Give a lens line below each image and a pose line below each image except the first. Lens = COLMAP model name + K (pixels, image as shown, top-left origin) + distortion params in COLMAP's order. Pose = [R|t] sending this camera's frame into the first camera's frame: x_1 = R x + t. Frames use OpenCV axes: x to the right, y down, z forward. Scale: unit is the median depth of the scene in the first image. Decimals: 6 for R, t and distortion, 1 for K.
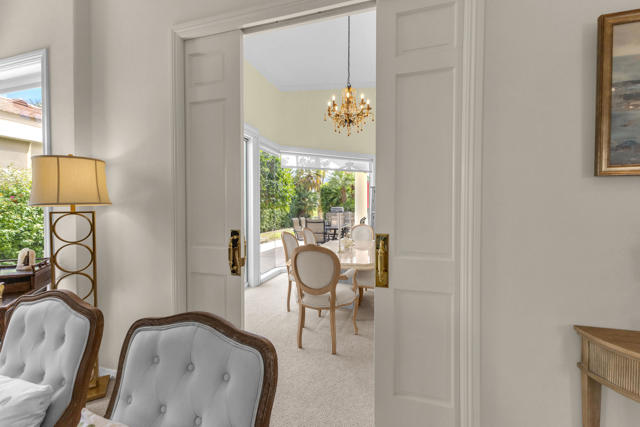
lens RADIAL K [[275.1, 0, 321.3], [0, 275.1, 211.8], [0, 0, 1]] dist [0.015239, -0.005974]
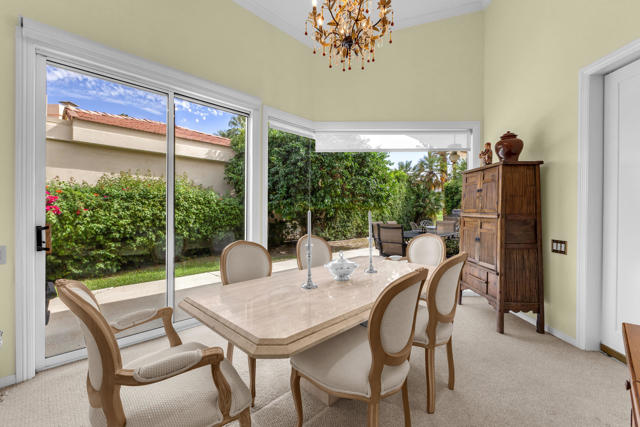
lens RADIAL K [[275.1, 0, 321.3], [0, 275.1, 211.8], [0, 0, 1]] dist [0.015239, -0.005974]
pose [[0.881824, 0.010581, -0.471461, 0.114988], [-0.016515, 0.999828, -0.008449, 0.003095], [0.471290, 0.015237, 0.881847, 0.186374]]
